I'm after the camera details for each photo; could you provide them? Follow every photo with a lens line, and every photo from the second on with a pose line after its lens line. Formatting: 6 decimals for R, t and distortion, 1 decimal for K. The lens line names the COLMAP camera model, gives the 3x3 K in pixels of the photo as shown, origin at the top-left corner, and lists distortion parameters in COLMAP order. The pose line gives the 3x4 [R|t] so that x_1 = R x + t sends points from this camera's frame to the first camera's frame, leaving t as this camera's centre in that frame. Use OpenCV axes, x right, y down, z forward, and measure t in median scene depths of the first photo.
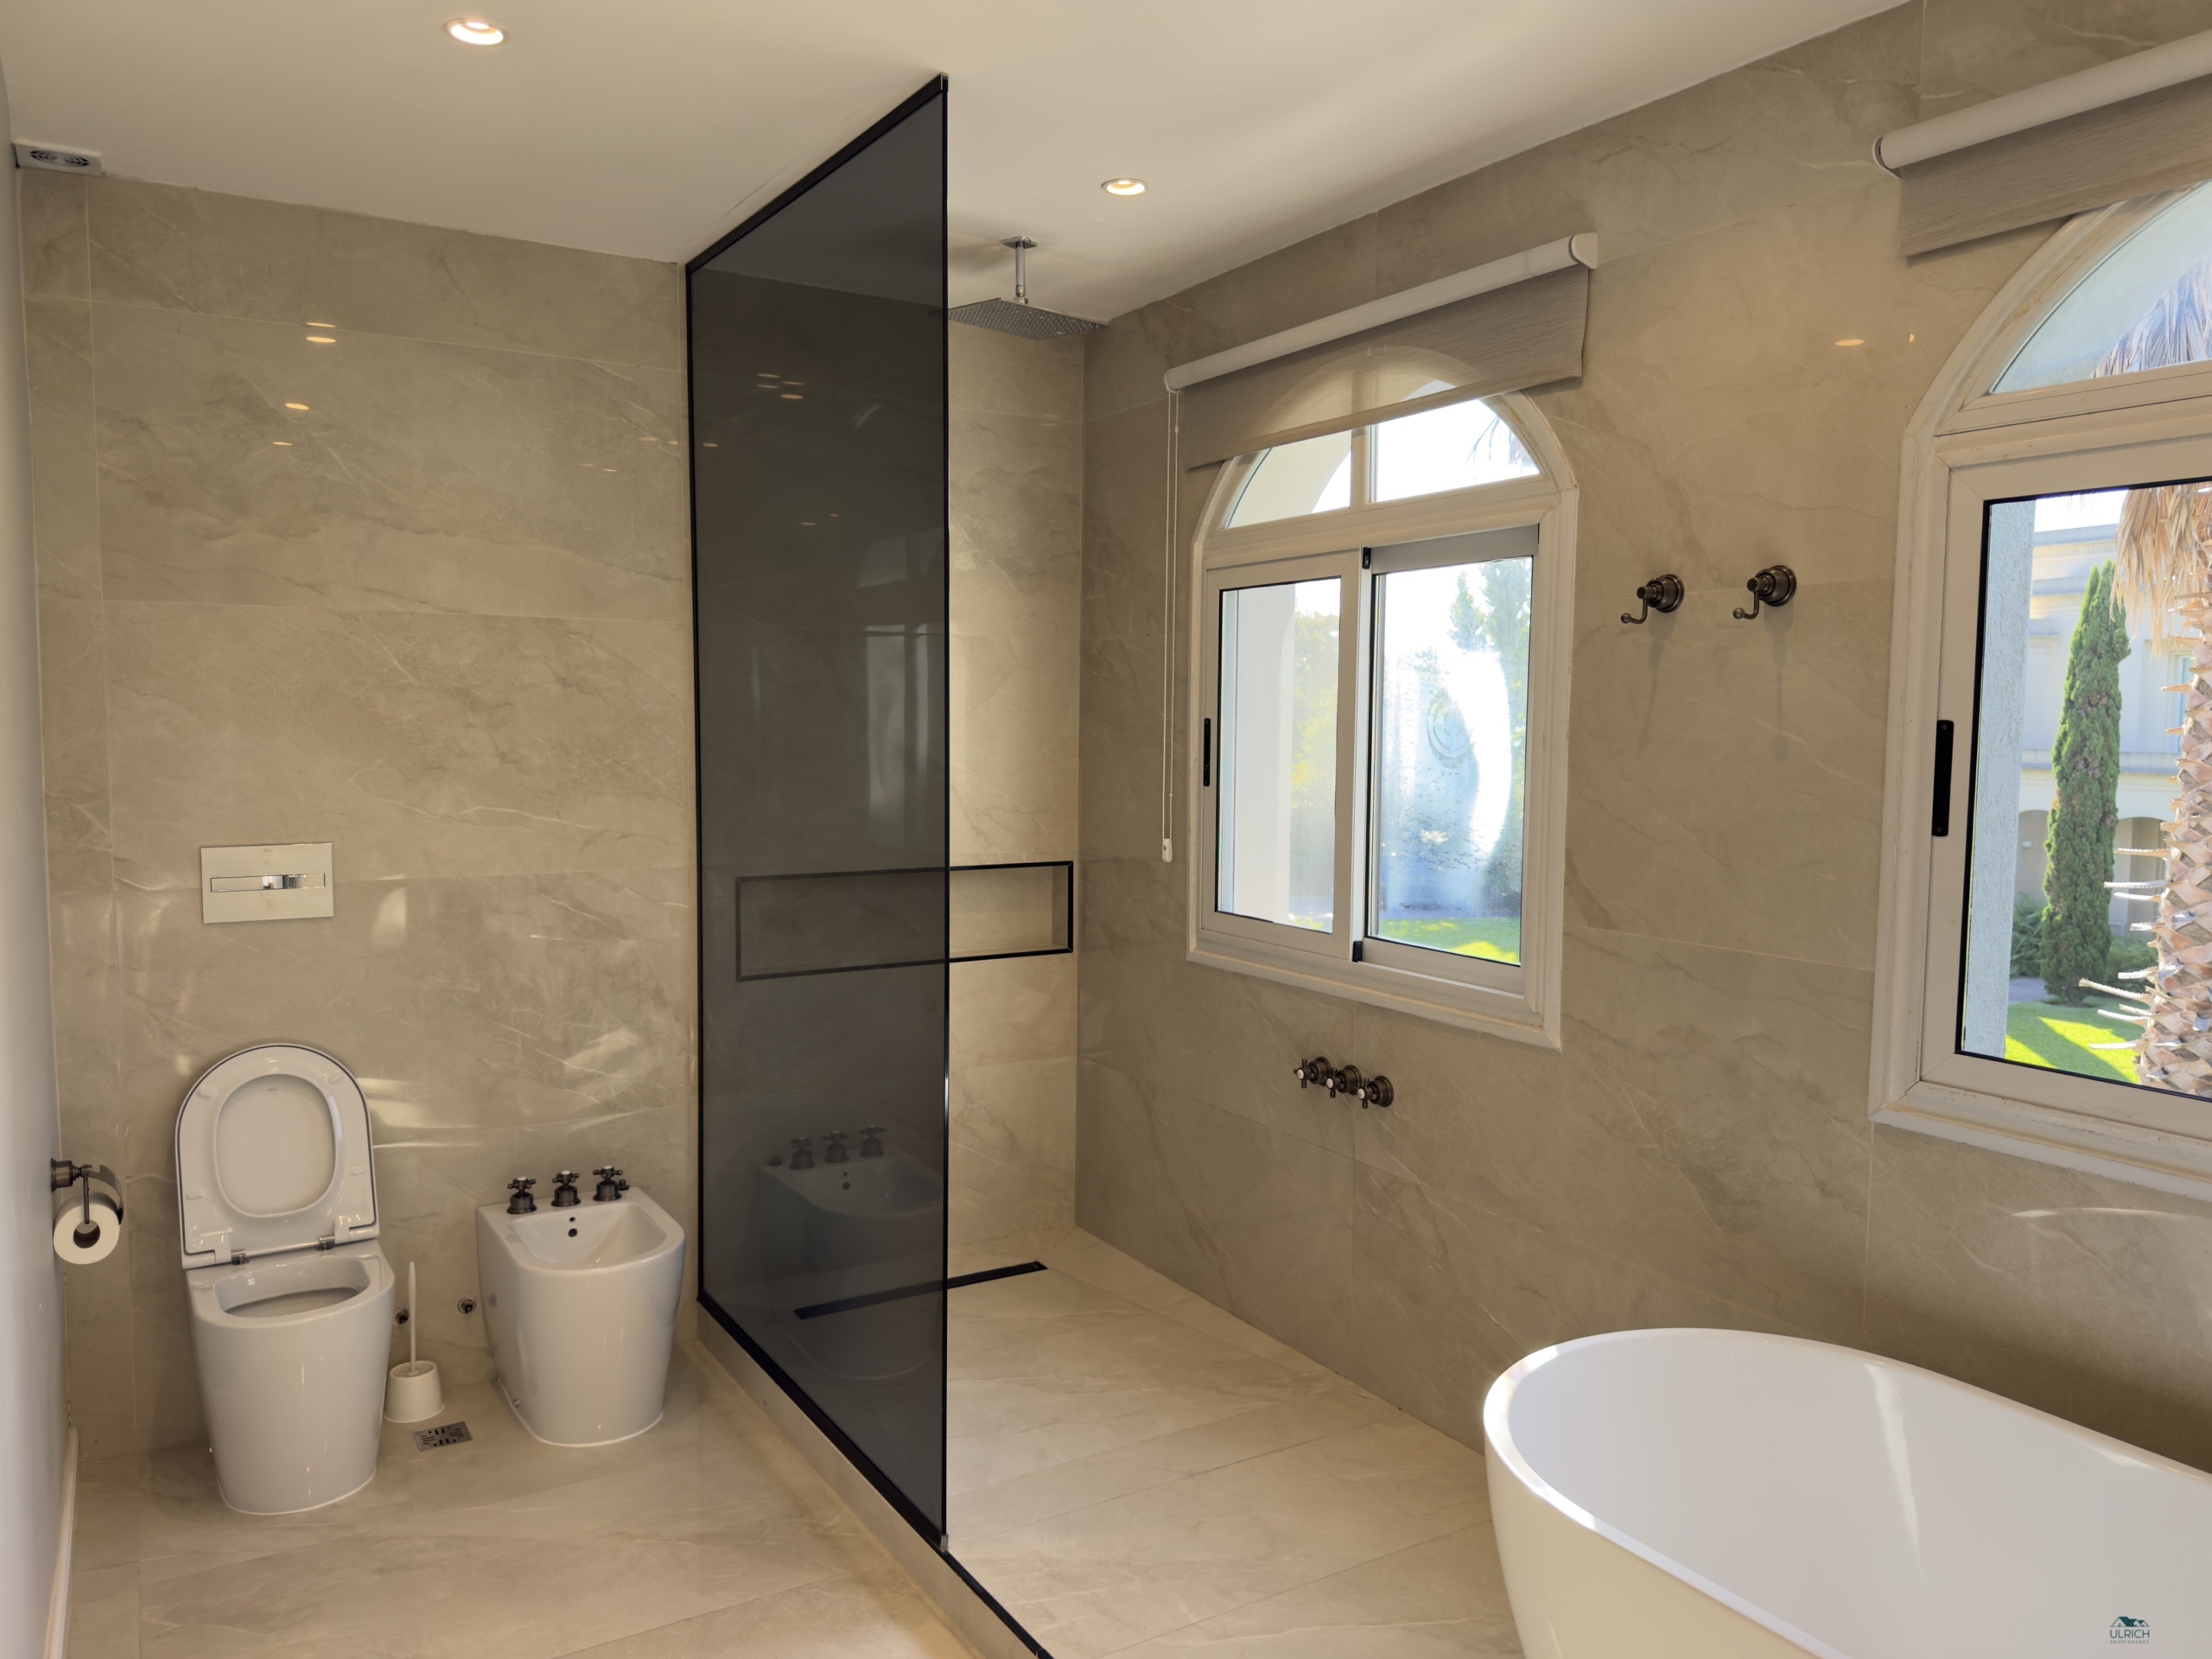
lens RADIAL K [[1583.4, 0, 1092.7], [0, 1583.4, 833.1], [0, 0, 1]] dist [0.088842, -0.105011]
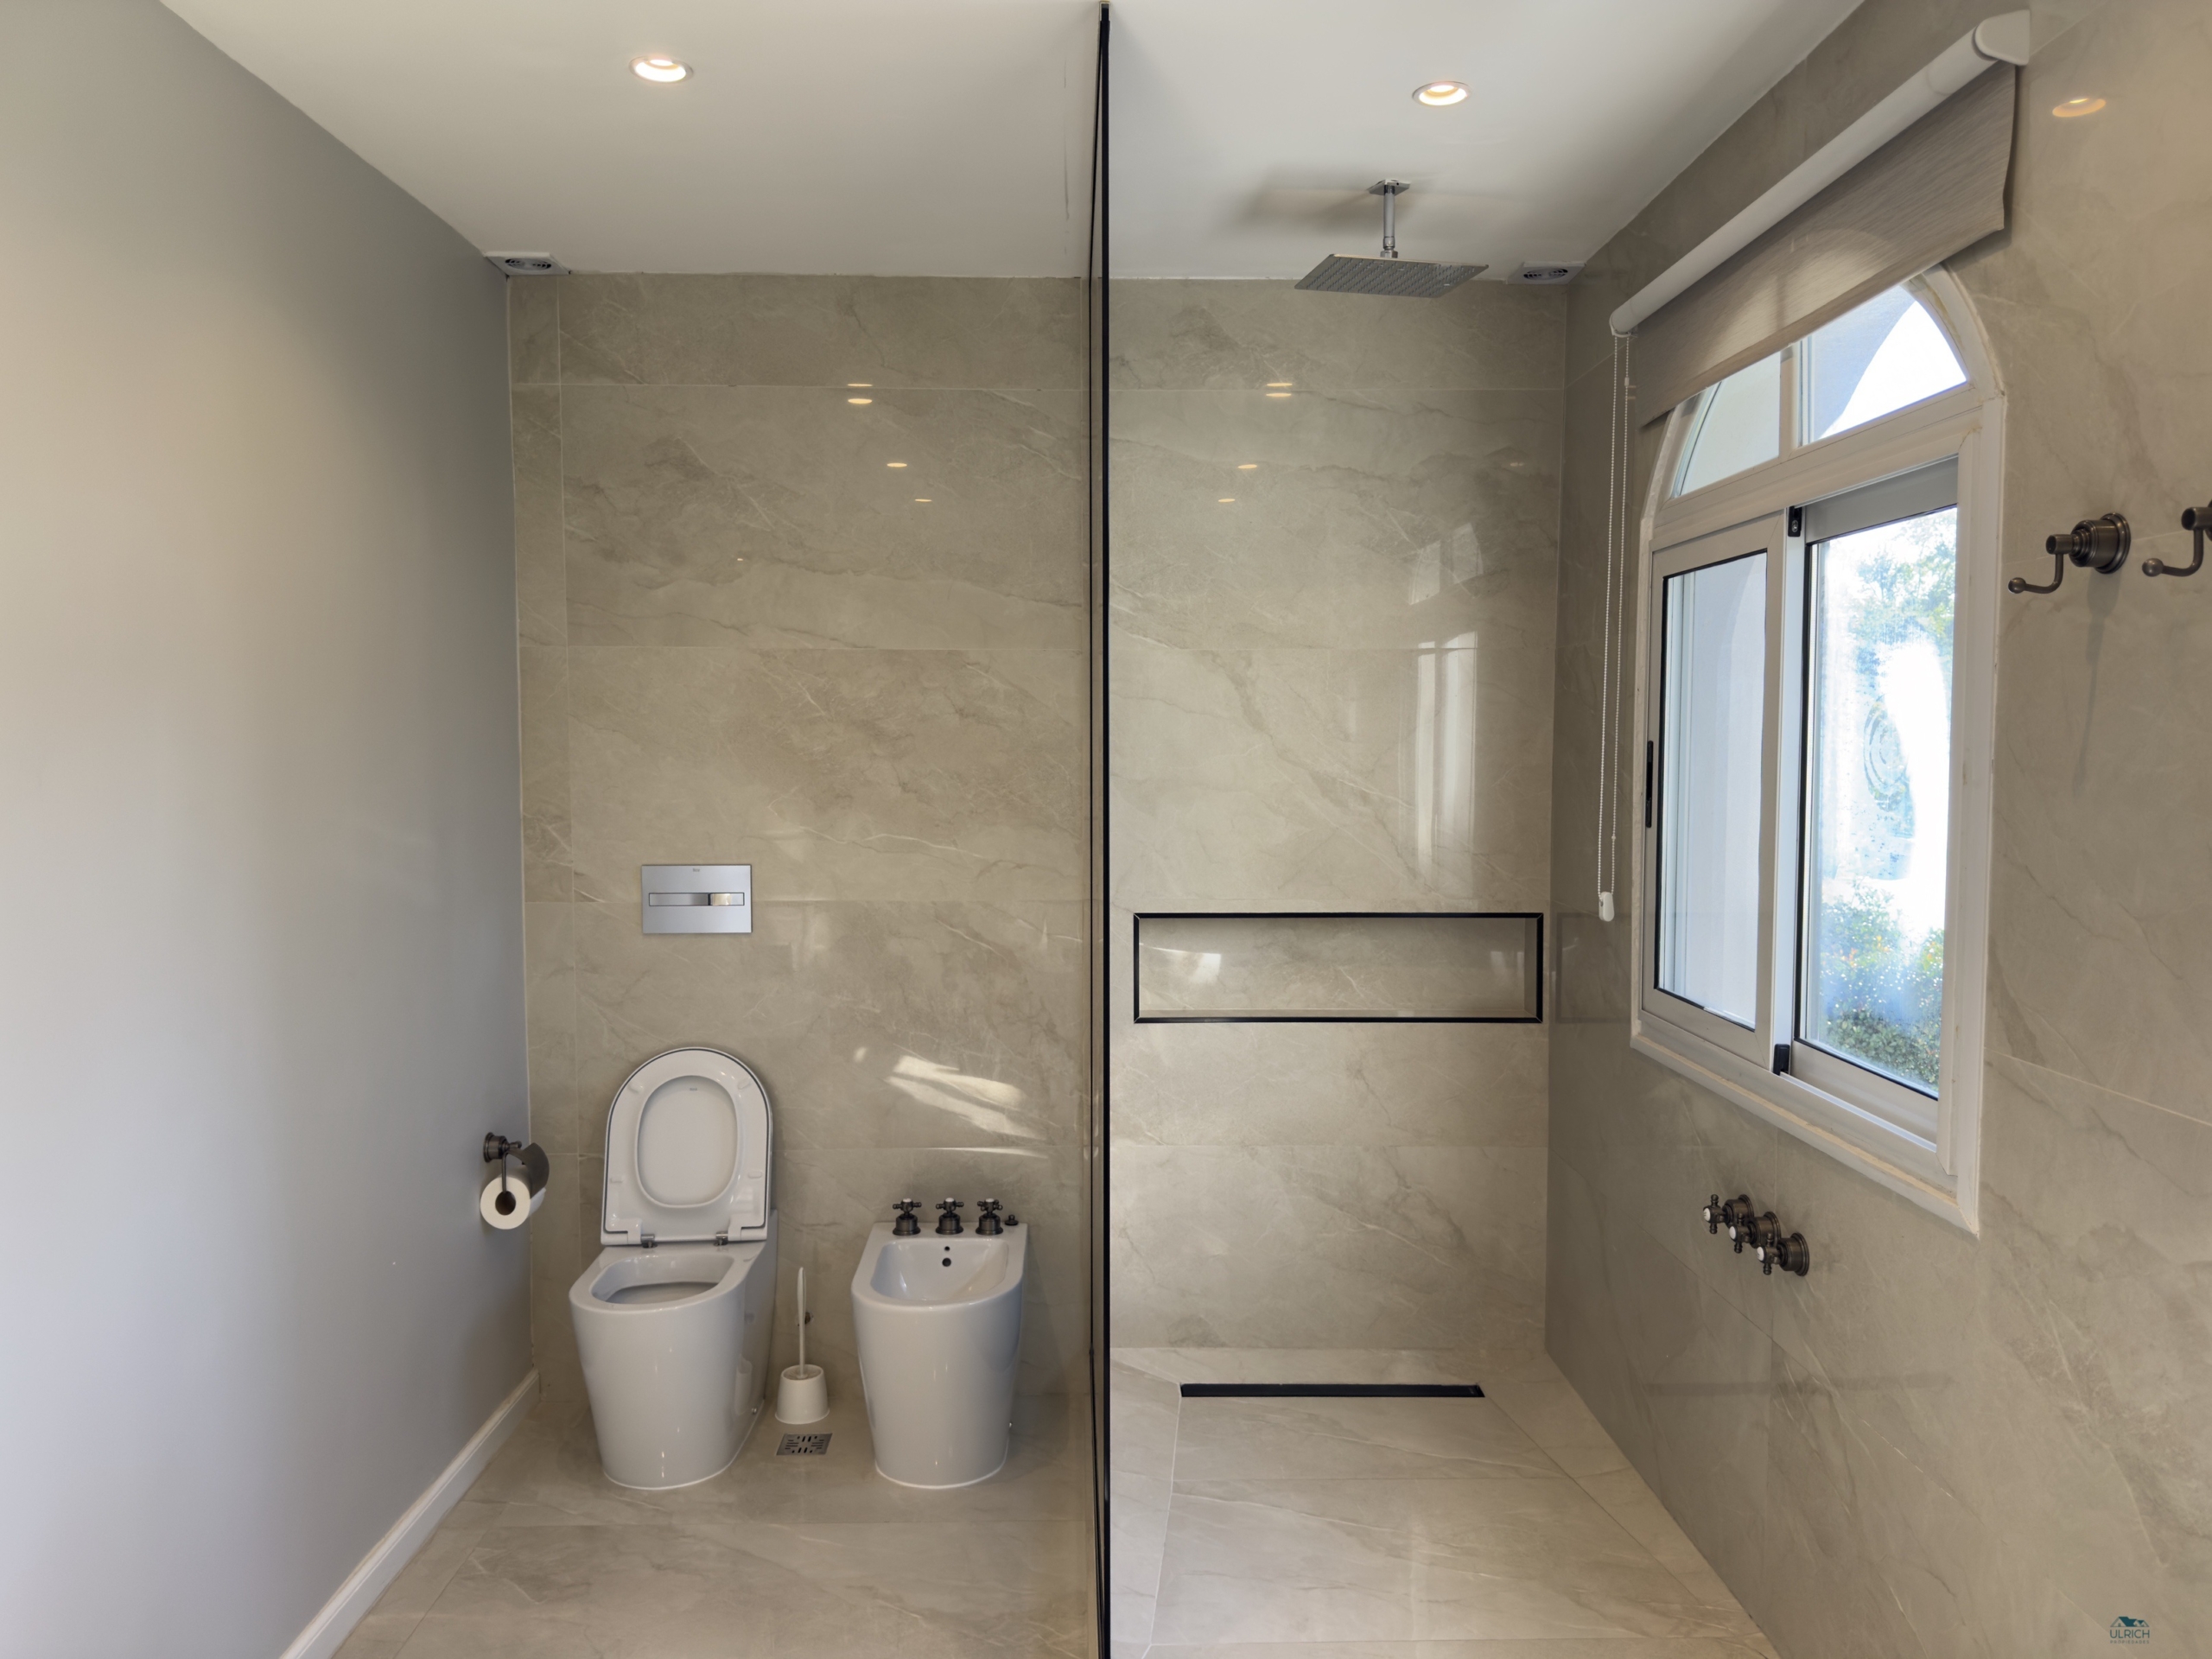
lens RADIAL K [[1583.4, 0, 1109.7], [0, 1583.4, 837.1], [0, 0, 1]] dist [0.088842, -0.105011]
pose [[0.866006, 0.023513, -0.499481, 0.271310], [-0.030370, 0.999523, -0.005605, -0.014177], [0.499111, 0.020023, 0.866307, 0.200704]]
